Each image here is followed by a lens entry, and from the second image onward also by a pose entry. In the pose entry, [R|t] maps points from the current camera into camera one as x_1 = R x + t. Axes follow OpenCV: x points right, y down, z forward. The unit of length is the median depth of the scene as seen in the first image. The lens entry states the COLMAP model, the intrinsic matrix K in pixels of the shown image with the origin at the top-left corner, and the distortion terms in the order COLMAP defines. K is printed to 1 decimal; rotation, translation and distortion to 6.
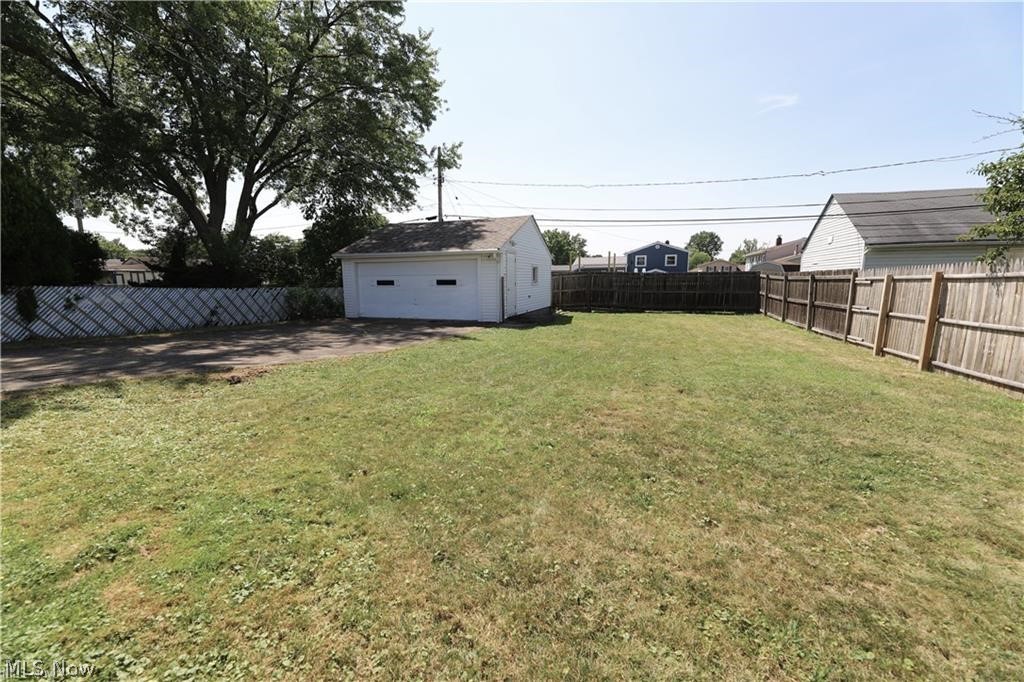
lens RADIAL K [[415.7, 0, 512.0], [0, 415.7, 341.0], [0, 0, 1]] dist [-0.007016, -0.000502]
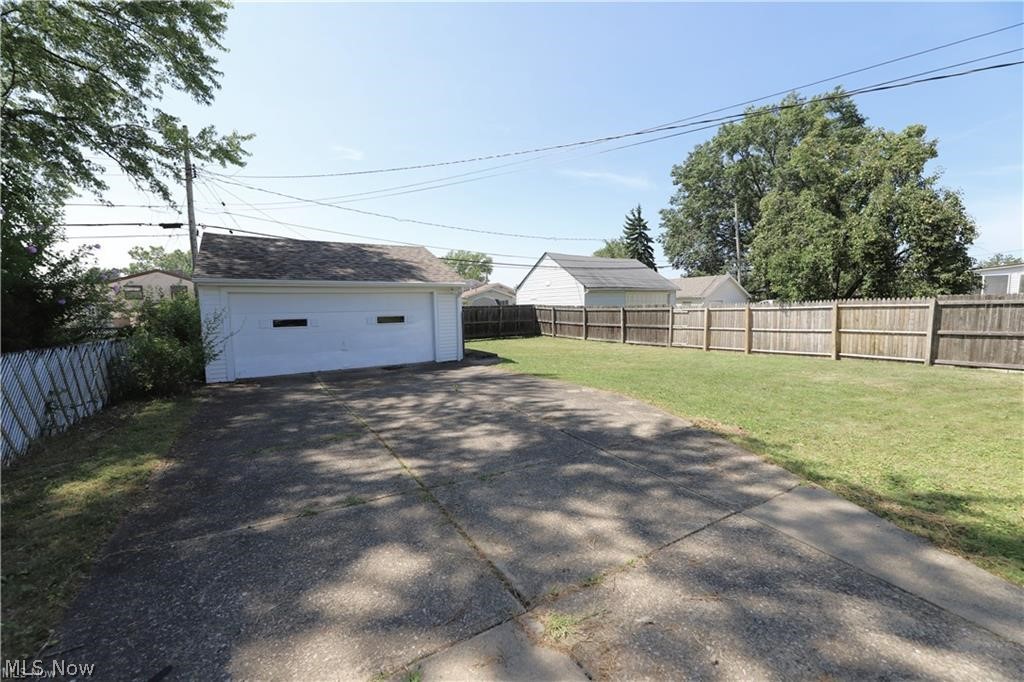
lens RADIAL K [[415.7, 0, 512.0], [0, 415.7, 341.0], [0, 0, 1]] dist [-0.007016, -0.000502]
pose [[0.613191, -0.069651, 0.786858, -0.689465], [0.127463, 0.991776, -0.011541, -0.062145], [-0.779583, 0.107372, 0.617026, 0.327884]]
